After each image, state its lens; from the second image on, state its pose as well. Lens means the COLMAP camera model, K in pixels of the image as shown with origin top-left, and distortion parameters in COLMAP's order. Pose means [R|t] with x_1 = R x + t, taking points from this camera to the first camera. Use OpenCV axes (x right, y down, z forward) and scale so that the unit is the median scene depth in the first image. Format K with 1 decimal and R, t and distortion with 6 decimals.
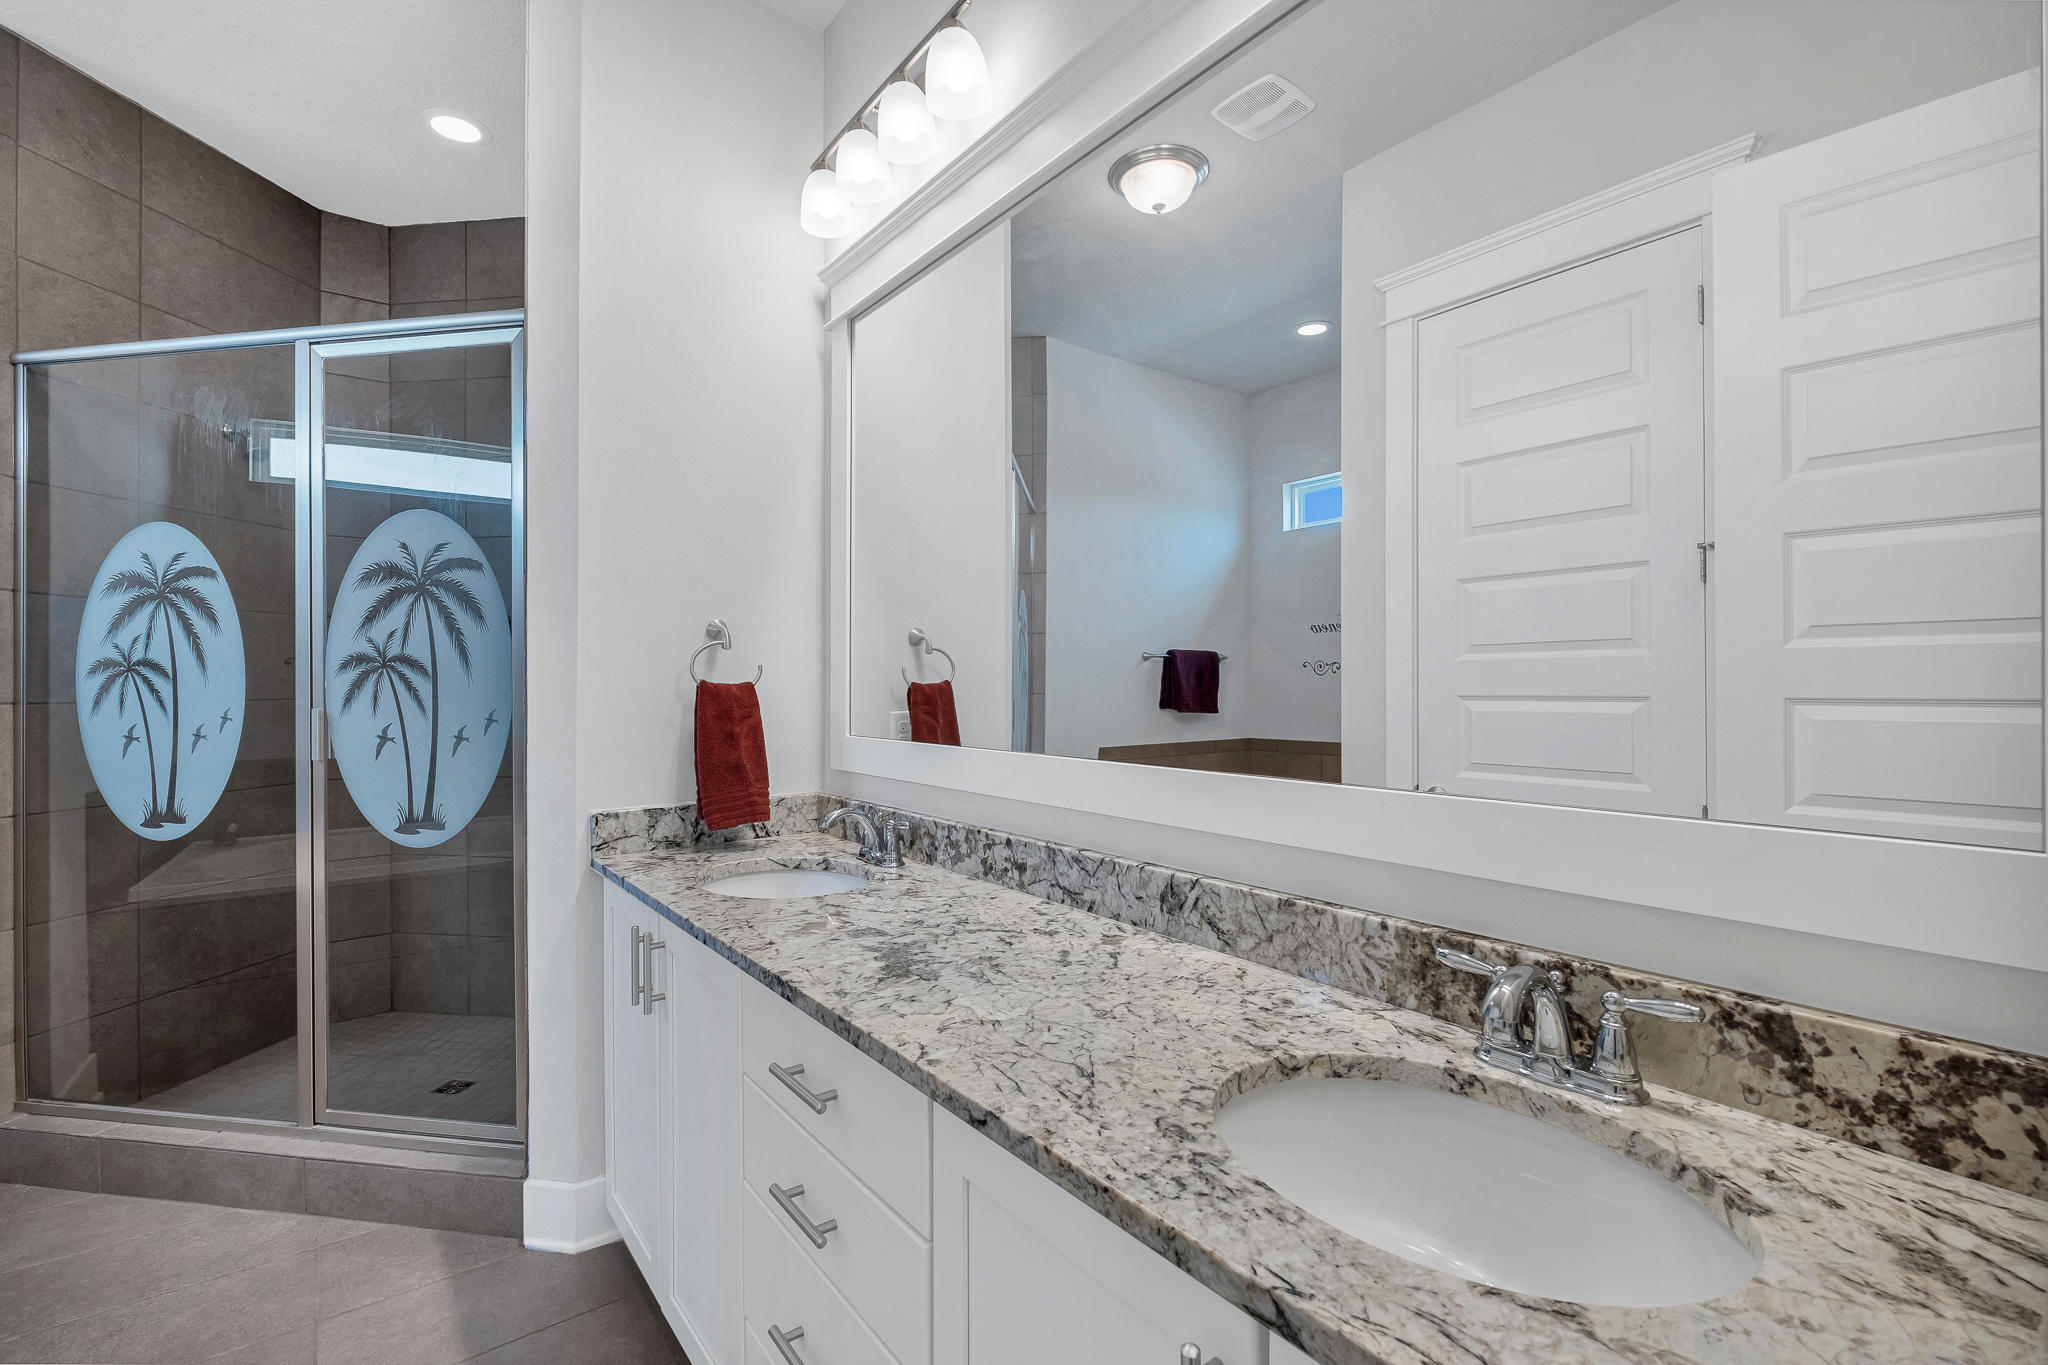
lens RADIAL K [[888.1, 0, 1013.0], [0, 888.1, 678.0], [0, 0, 1]] dist [-0.009923, 0.001941]
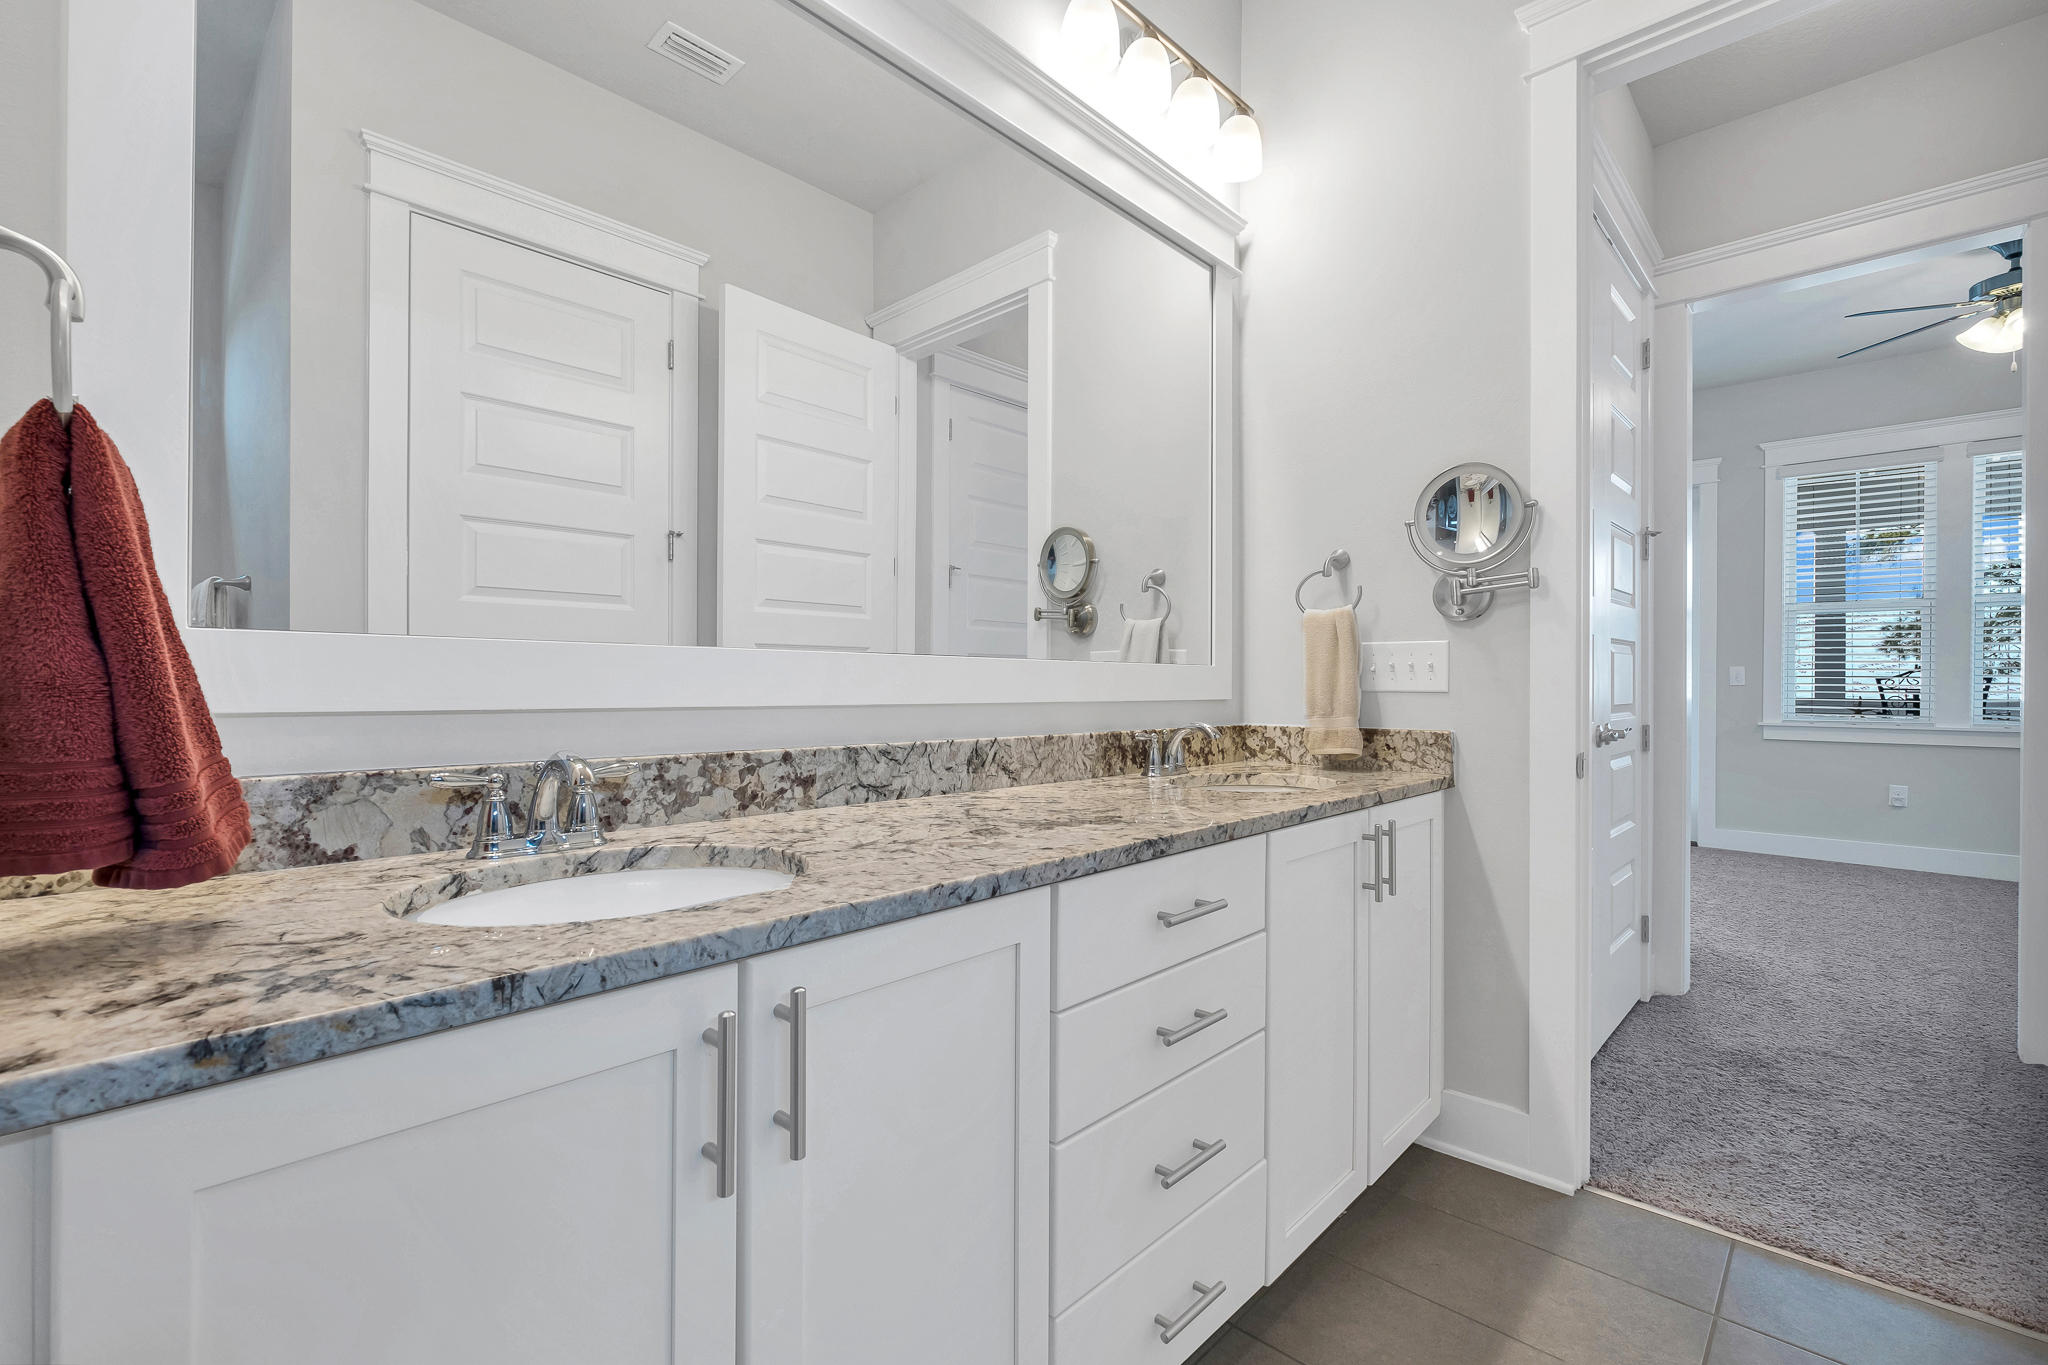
lens RADIAL K [[888.1, 0, 1027.4], [0, 888.1, 687.5], [0, 0, 1]] dist [-0.009923, 0.001941]
pose [[-0.161786, 0.005958, 0.986808, -0.815162], [-0.005285, 0.999962, -0.006904, 0.117905], [-0.986812, -0.006332, -0.161749, 0.862903]]
